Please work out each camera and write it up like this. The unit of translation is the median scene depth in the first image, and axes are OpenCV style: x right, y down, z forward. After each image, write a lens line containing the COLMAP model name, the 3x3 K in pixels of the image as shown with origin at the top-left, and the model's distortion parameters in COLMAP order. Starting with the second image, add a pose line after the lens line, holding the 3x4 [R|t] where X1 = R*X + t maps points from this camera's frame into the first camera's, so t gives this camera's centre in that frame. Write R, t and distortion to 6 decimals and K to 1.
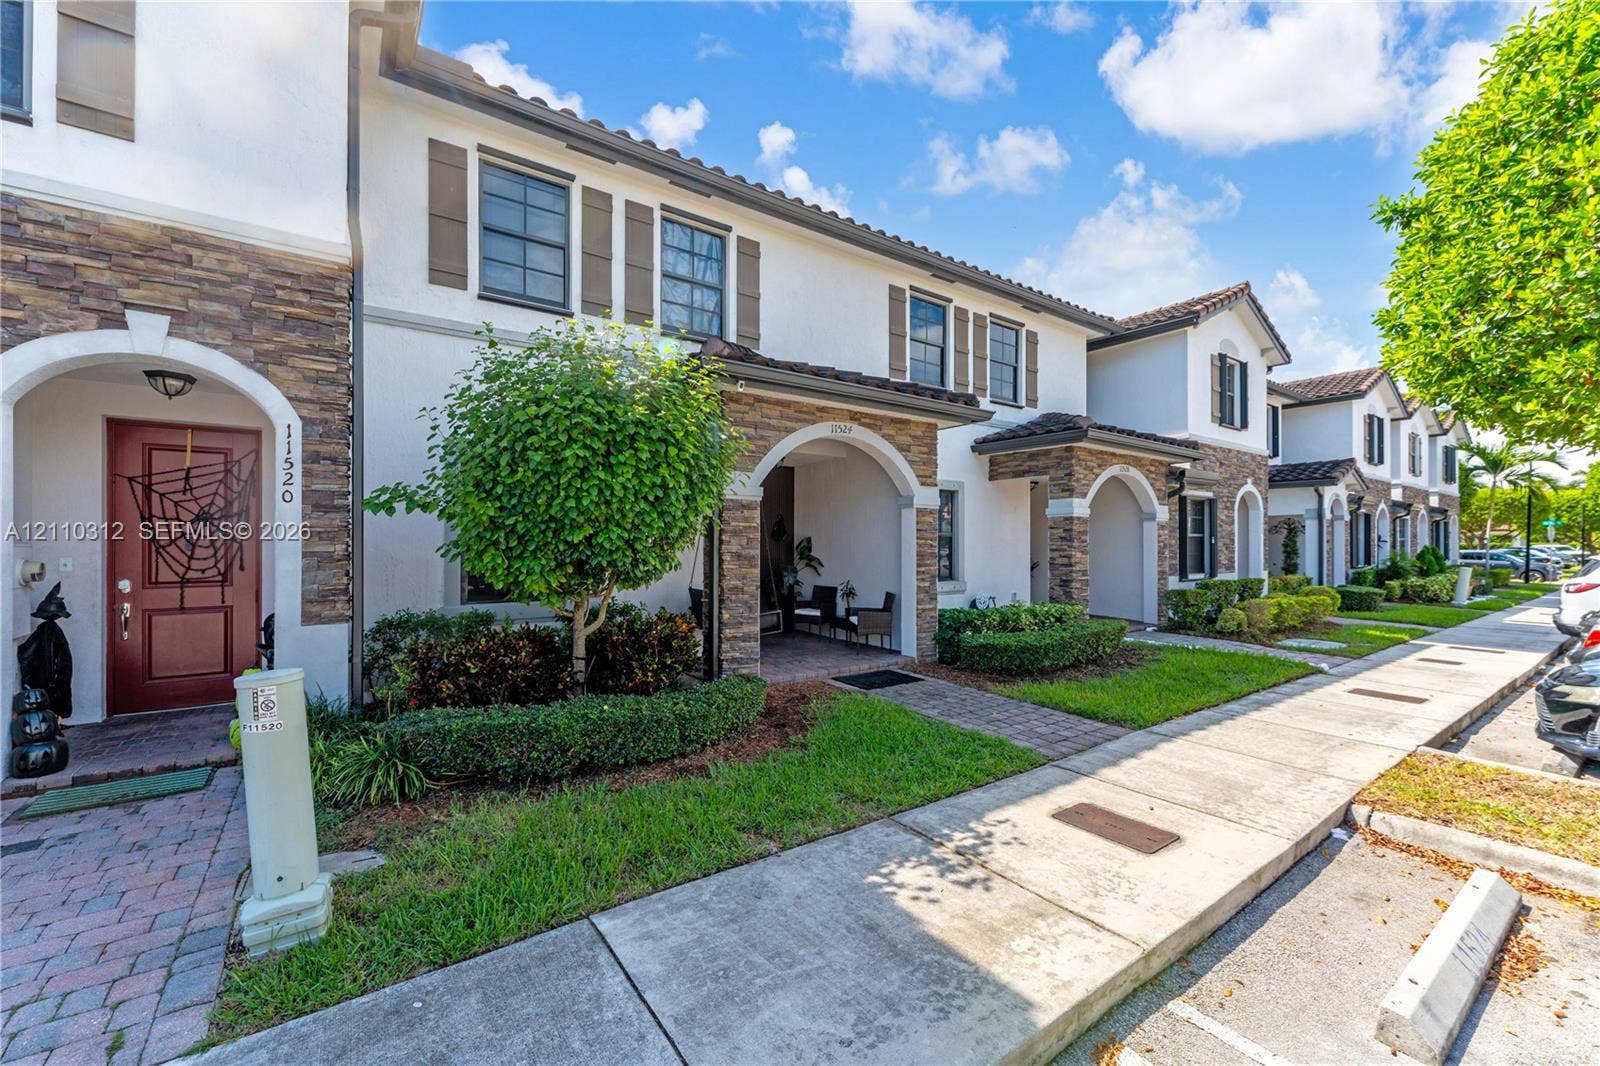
lens RADIAL K [[656.2, 0, 800.0], [0, 656.2, 533.0], [0, 0, 1]] dist [-0.002658, -0.000202]
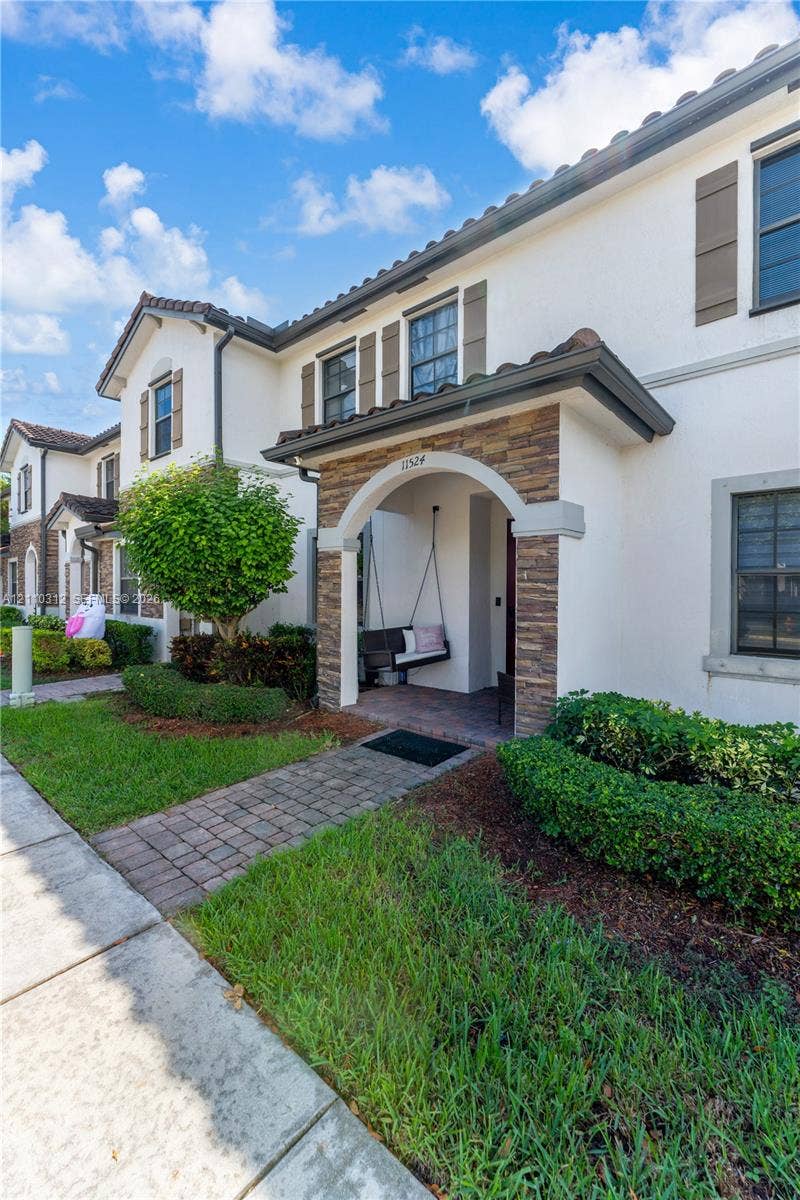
lens RADIAL K [[492.2, 0, 396.4], [0, 492.2, 588.1], [0, 0, 1]] dist [-0.002658, -0.000202]
pose [[0.221889, -0.000623, -0.975072, 0.941341], [0.012333, 0.999922, 0.002167, 0.019172], [0.974994, -0.012506, 0.221880, 1.068394]]
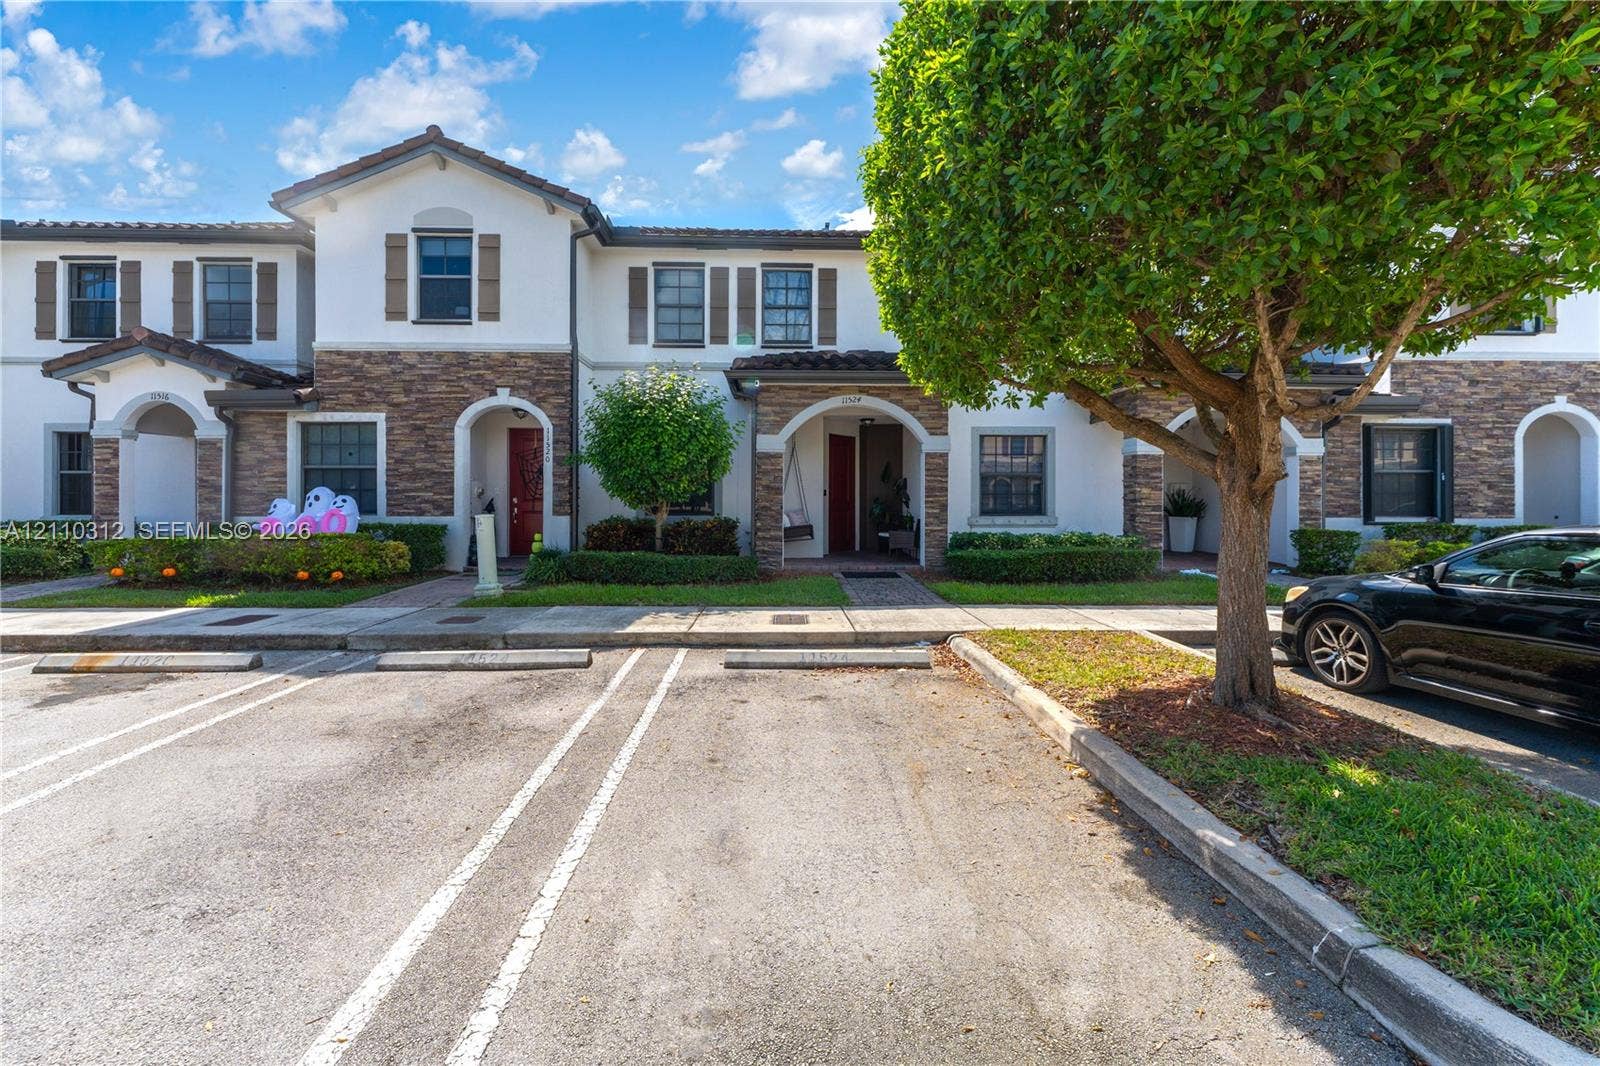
lens RADIAL K [[673.0, 0, 782.6], [0, 673.0, 490.1], [0, 0, 1]] dist [-0.000235, -0.000027]
pose [[0.822511, -0.010102, -0.568660, 1.003134], [0.008571, 0.999949, -0.005366, 0.058708], [0.568685, -0.000460, 0.822555, -0.384168]]
